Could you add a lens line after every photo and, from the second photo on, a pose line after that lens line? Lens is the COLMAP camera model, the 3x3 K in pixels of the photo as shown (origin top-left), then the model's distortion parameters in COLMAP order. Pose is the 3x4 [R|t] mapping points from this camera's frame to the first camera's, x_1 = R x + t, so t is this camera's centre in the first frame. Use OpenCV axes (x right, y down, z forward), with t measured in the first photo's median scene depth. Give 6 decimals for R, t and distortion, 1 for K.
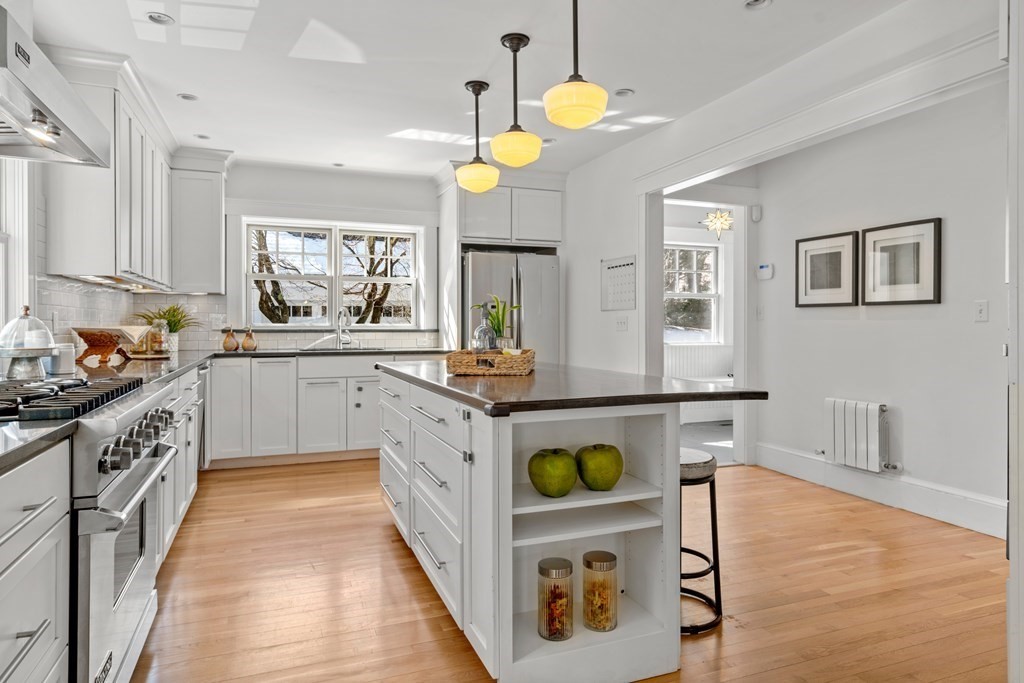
lens RADIAL K [[611.4, 0, 512.5], [0, 611.4, 326.9], [0, 0, 1]] dist [-0.000947, 0.000322]
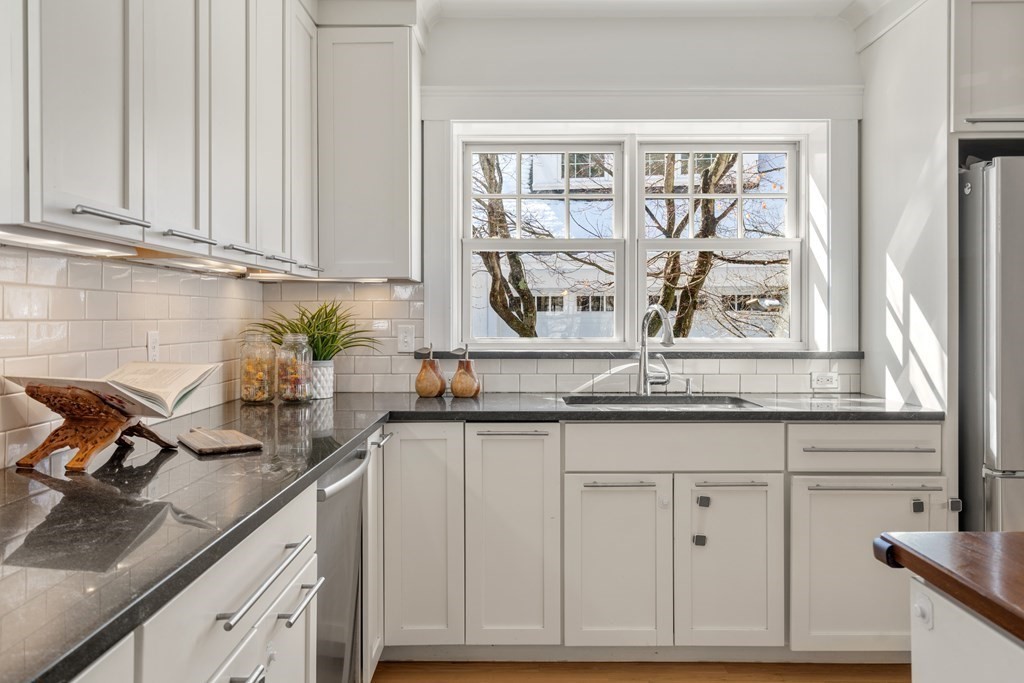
lens RADIAL K [[776.7, 0, 512.2], [0, 776.7, 318.7], [0, 0, 1]] dist [-0.000404, -0.000141]
pose [[0.931006, -0.000103, -0.365004, -0.170811], [-0.000322, 0.999999, -0.001104, -0.021856], [0.365004, 0.001146, 0.931005, 0.439180]]
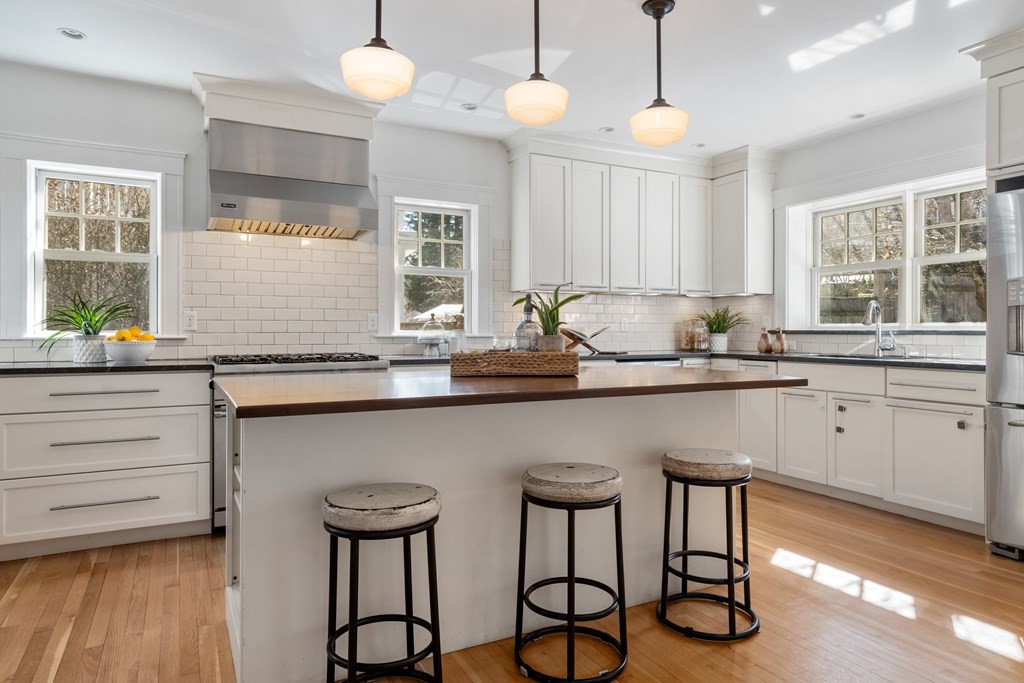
lens RADIAL K [[632.4, 0, 512.0], [0, 632.4, 341.5], [0, 0, 1]] dist [0.005677, 0.001296]
pose [[0.106590, 0.015428, -0.994183, 0.467389], [-0.004769, 0.999876, 0.015005, 0.008343], [0.994292, 0.003142, 0.106651, 0.489241]]
